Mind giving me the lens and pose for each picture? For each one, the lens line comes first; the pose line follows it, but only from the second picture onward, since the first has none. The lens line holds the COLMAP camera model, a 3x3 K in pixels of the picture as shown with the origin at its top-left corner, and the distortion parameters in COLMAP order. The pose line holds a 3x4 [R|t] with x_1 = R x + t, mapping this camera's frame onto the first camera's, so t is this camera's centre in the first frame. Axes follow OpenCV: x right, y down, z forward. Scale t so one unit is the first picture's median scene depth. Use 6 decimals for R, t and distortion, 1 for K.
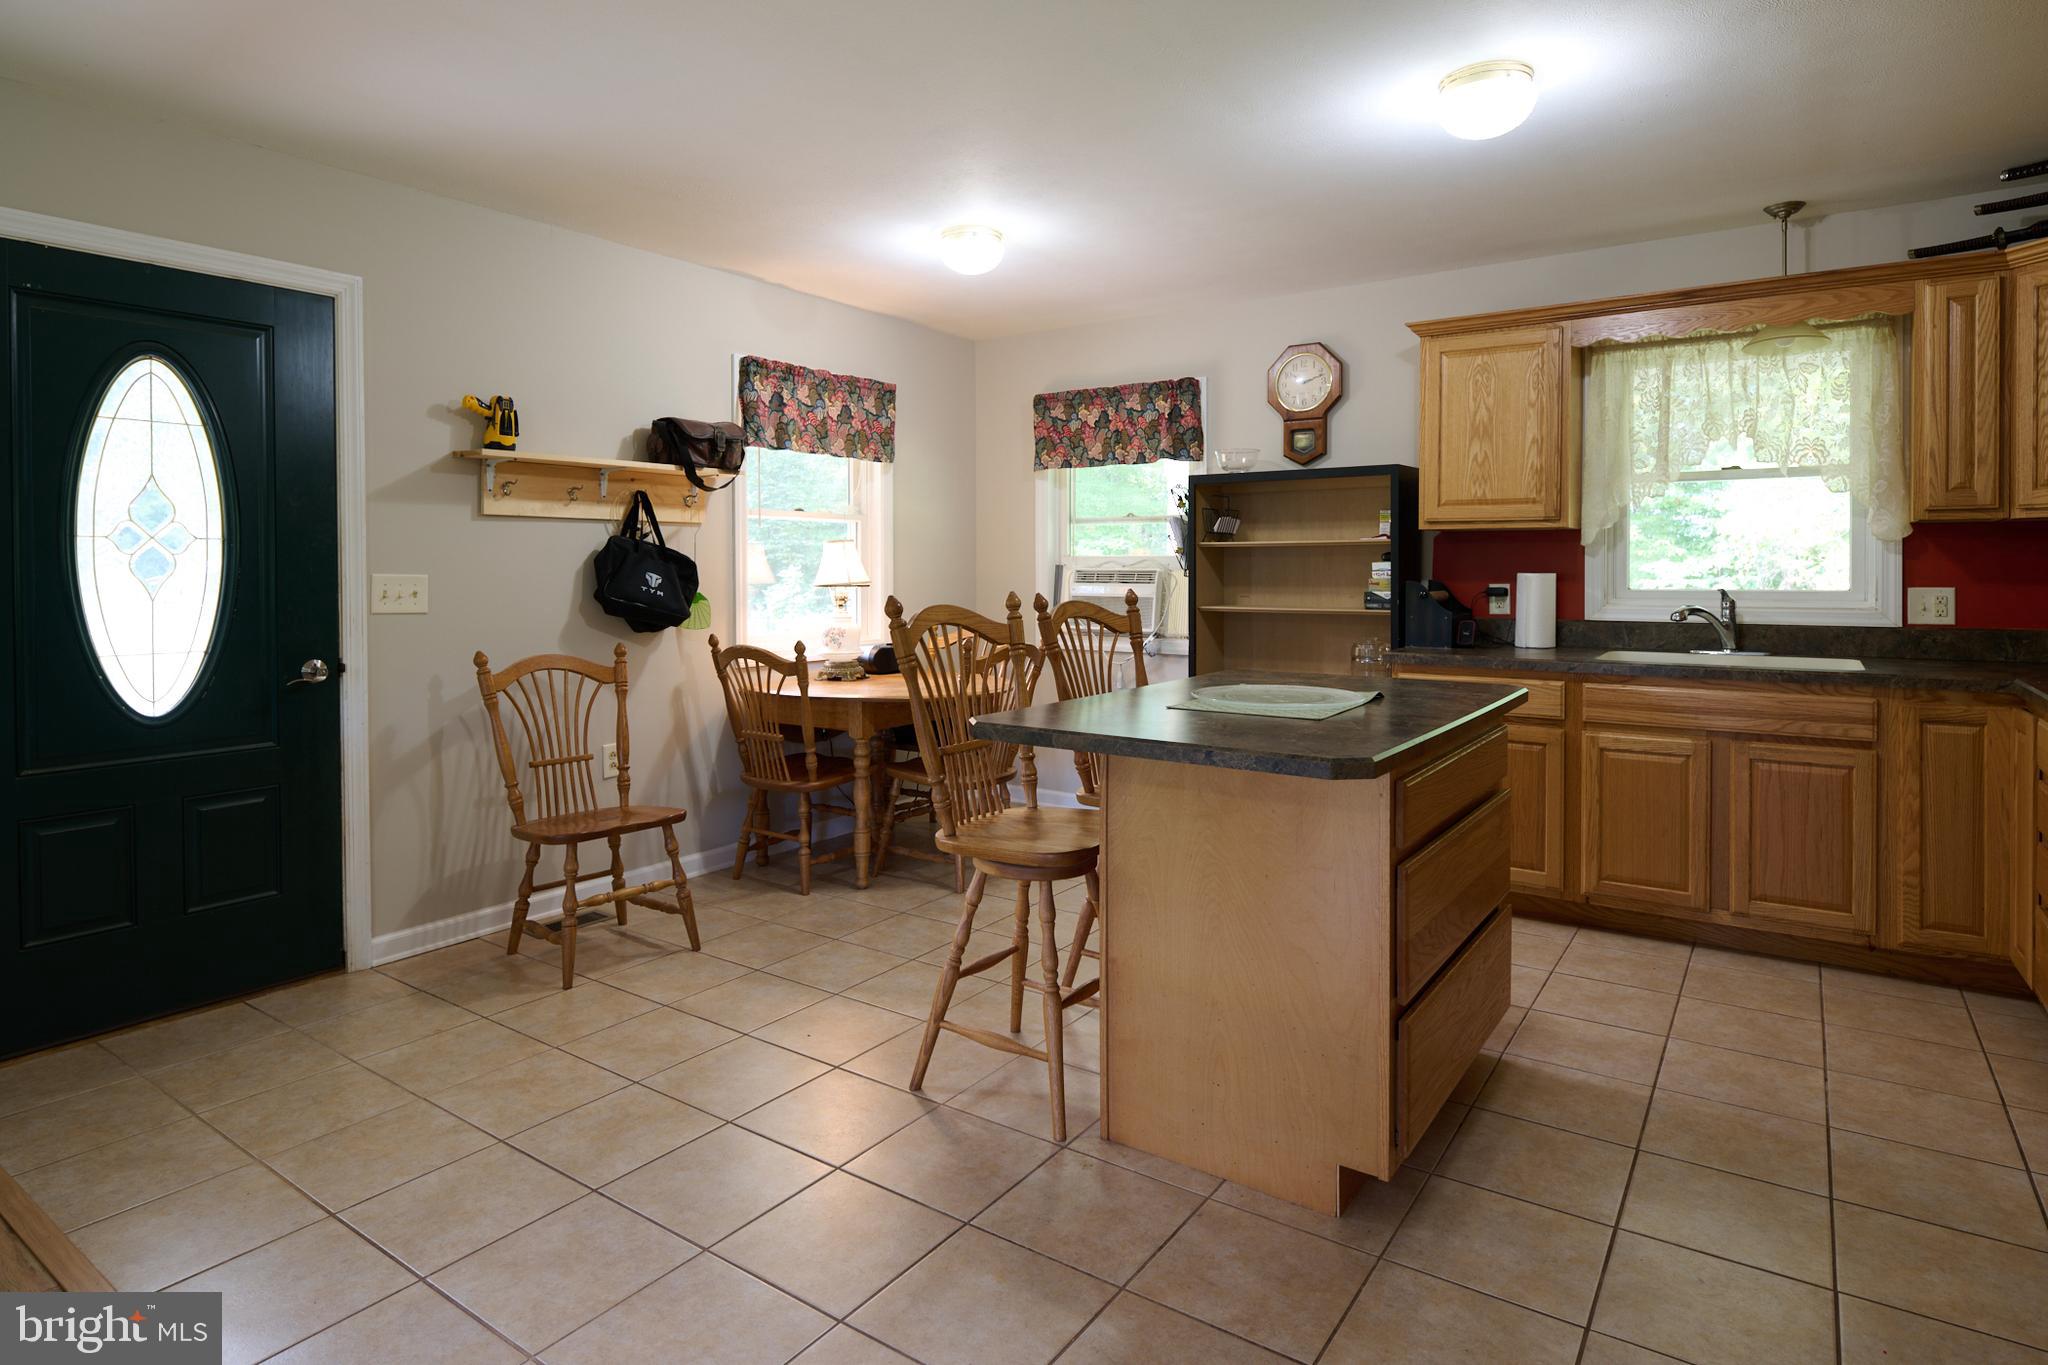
lens RADIAL K [[1108.3, 0, 1031.2], [0, 1108.3, 582.8], [0, 0, 1]] dist [-0.000286, -0.006767]
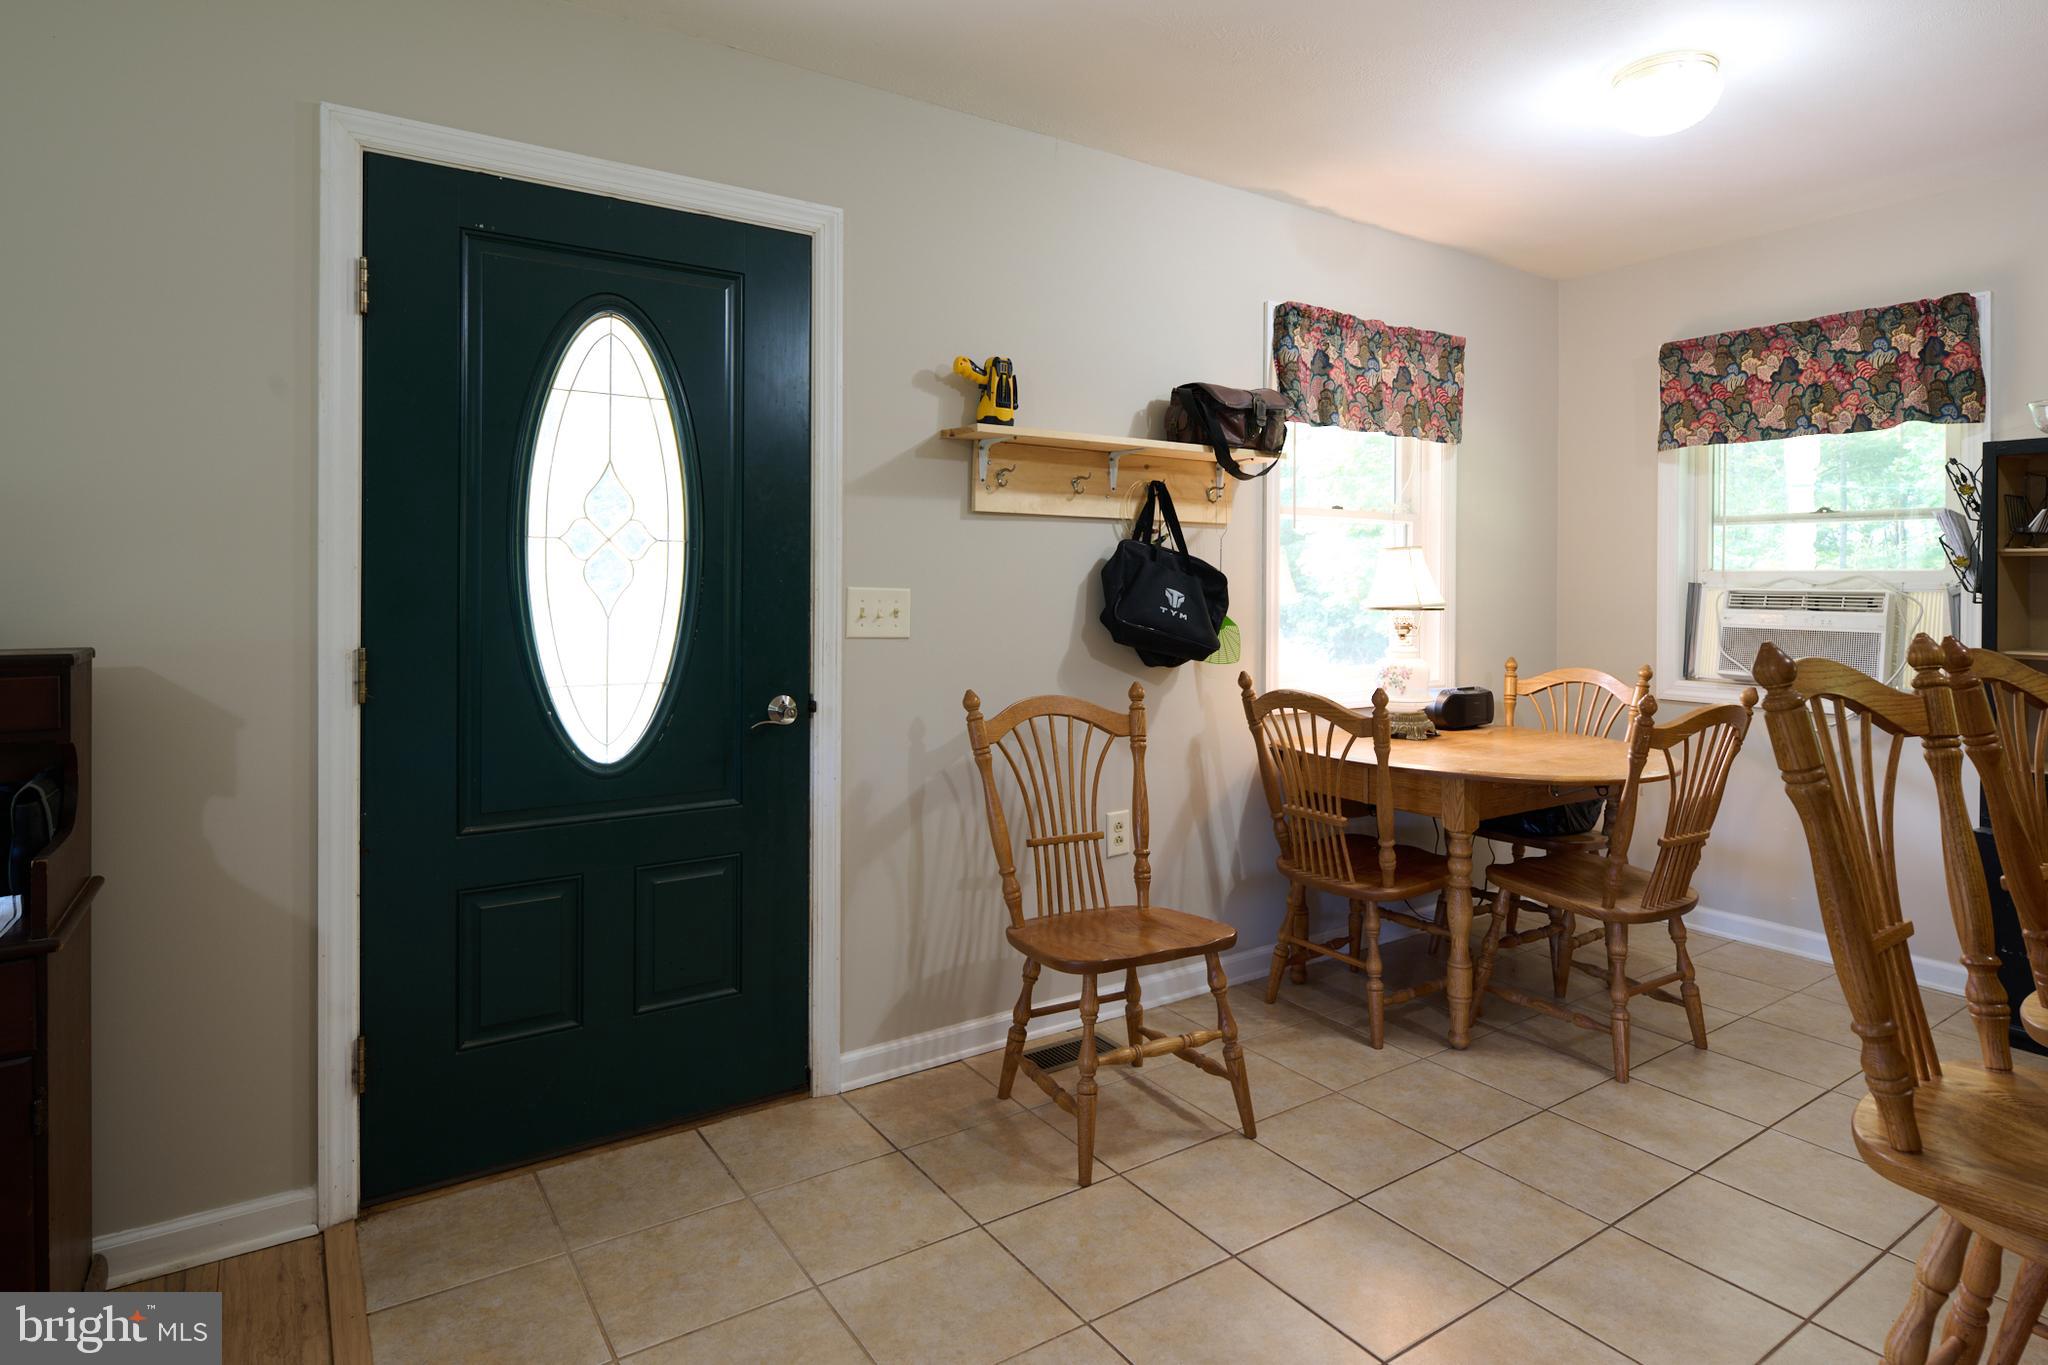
lens RADIAL K [[1108.3, 0, 1032.5], [0, 1108.3, 583.3], [0, 0, 1]] dist [-0.000286, -0.006767]
pose [[0.933269, 0.008874, -0.359069, -0.177391], [-0.013696, 0.999847, -0.010886, -0.003486], [0.358917, 0.015077, 0.933248, 0.291058]]
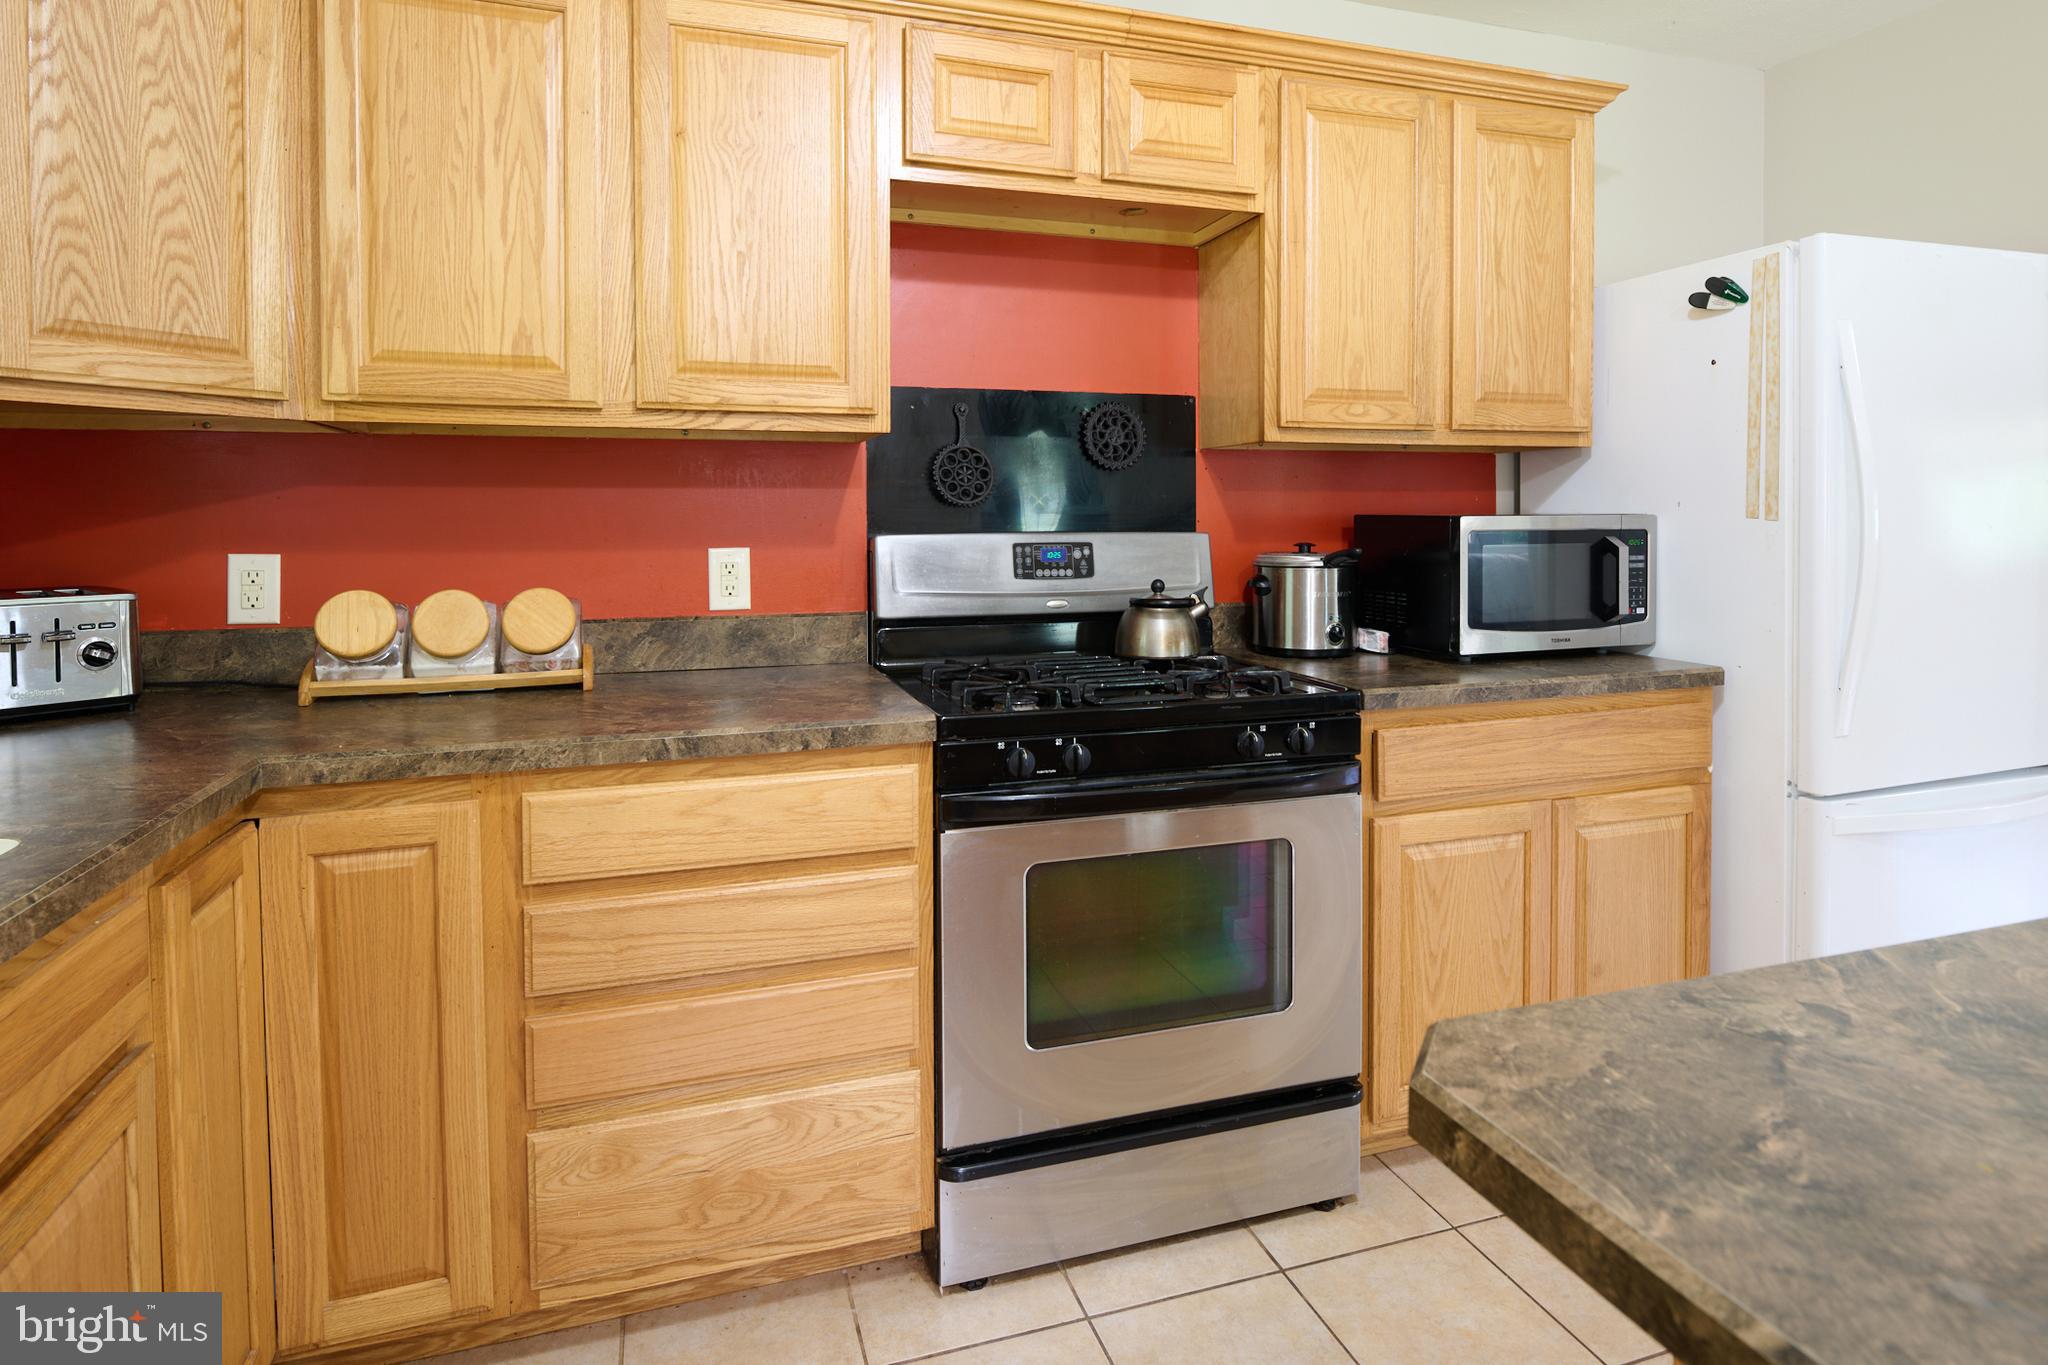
lens RADIAL K [[1108.3, 0, 1030.2], [0, 1108.3, 539.1], [0, 0, 1]] dist [-0.000286, -0.006767]
pose [[-0.797114, -0.008362, 0.603771, 0.292745], [0.014177, 0.999369, 0.032559, -0.012135], [-0.603663, 0.034513, -0.796493, 0.965385]]
